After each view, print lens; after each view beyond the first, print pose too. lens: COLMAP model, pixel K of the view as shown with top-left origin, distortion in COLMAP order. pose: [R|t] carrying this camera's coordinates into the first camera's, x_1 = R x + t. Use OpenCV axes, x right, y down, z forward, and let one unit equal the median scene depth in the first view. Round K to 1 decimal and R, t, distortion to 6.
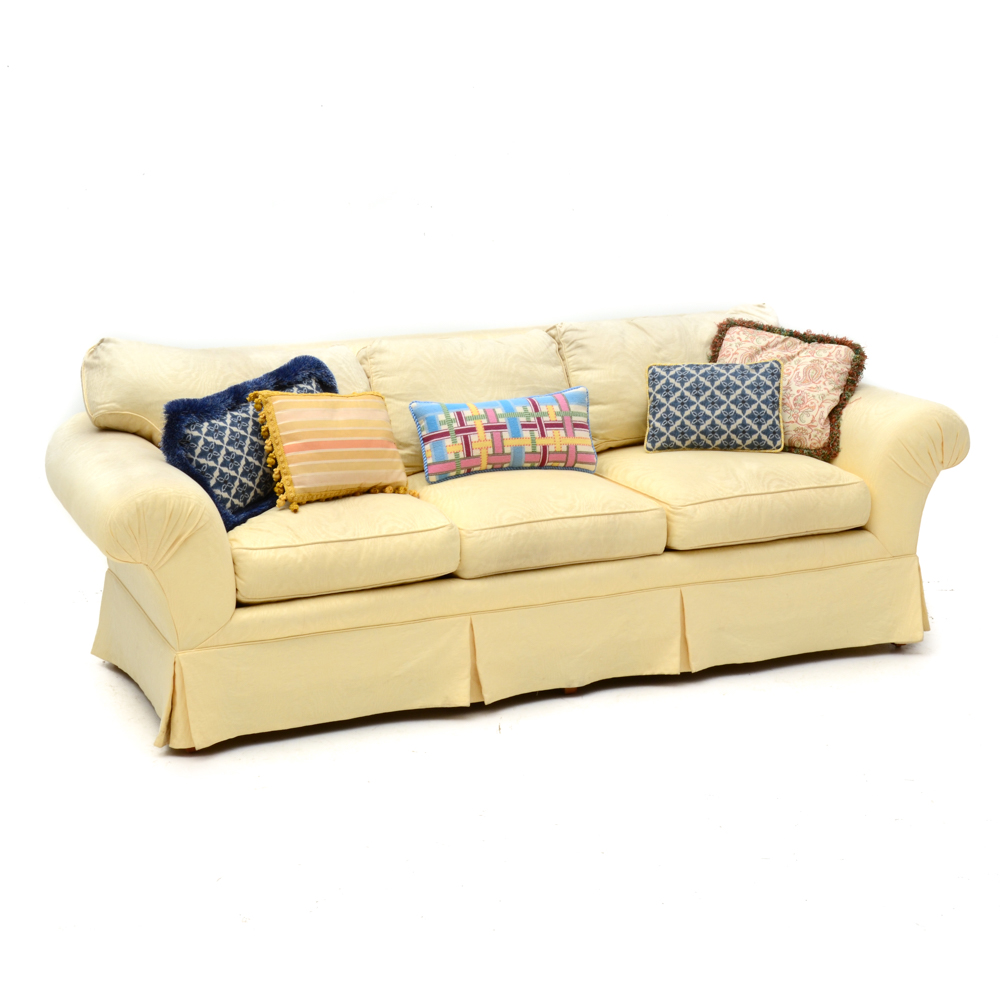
lens RADIAL K [[1957.9, 0, 496.0], [0, 1957.9, 500.5], [0, 0, 1]] dist [0.082349, 0.000000]
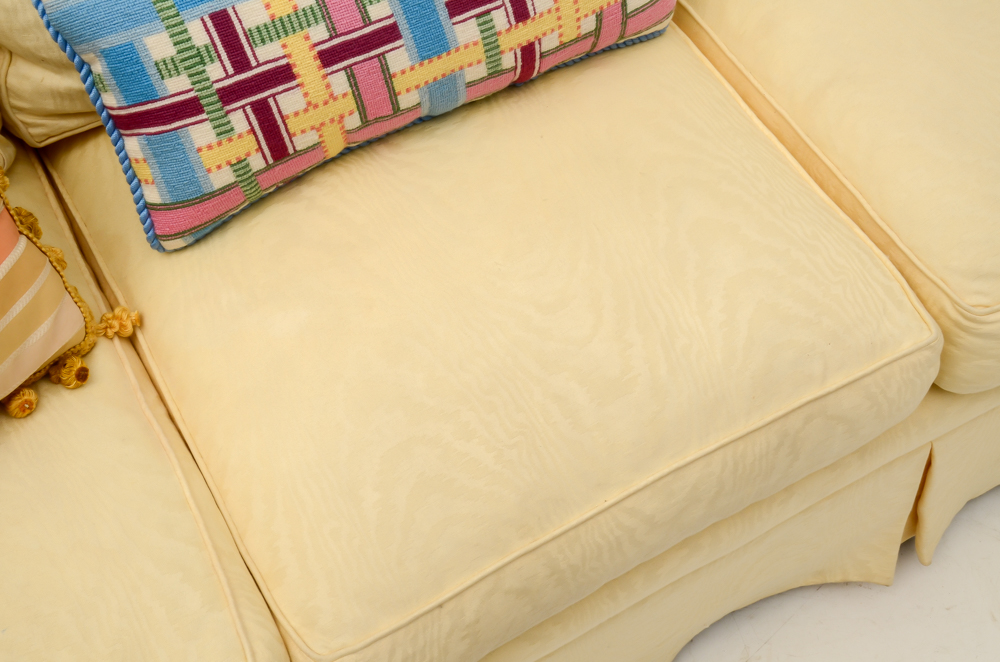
lens RADIAL K [[1399.5, 0, 502.5], [0, 1399.5, 356.3], [0, 0, 1]] dist [0.129492, 0.000000]
pose [[0.994638, -0.096556, 0.037044, 0.008410], [0.040923, 0.696424, 0.716463, -0.152929], [-0.094977, -0.711105, 0.696641, 0.827901]]
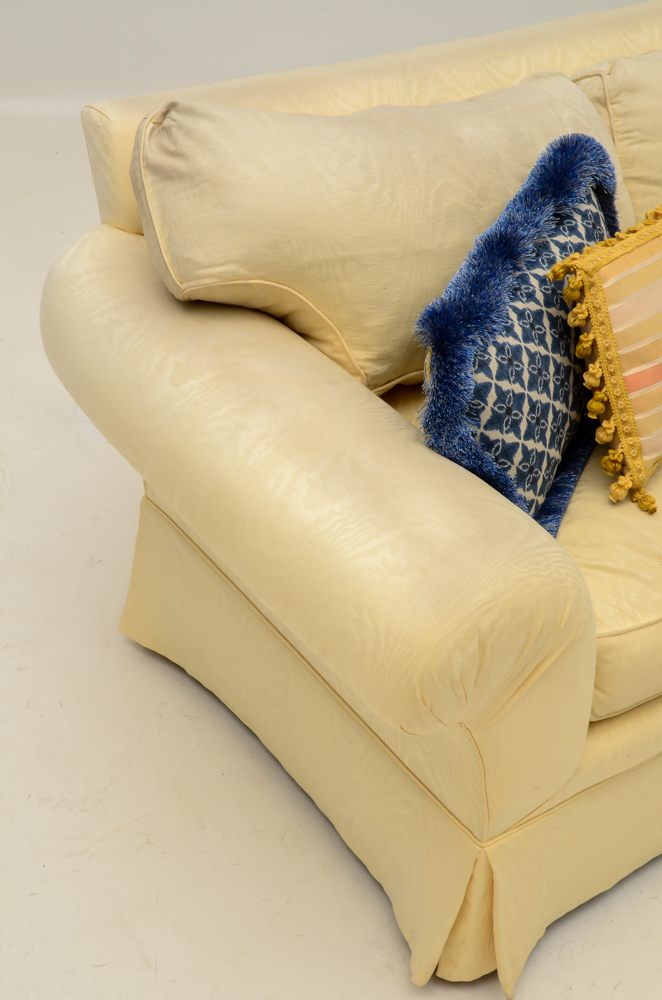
lens RADIAL K [[1452.1, 0, 333.1], [0, 1452.1, 506.0], [0, 0, 1]] dist [0.203568, 0.000000]
pose [[0.974117, -0.064505, 0.216647, -0.243315], [-0.020039, 0.930004, 0.367004, -0.122080], [-0.225156, -0.361846, 0.904639, 0.625828]]
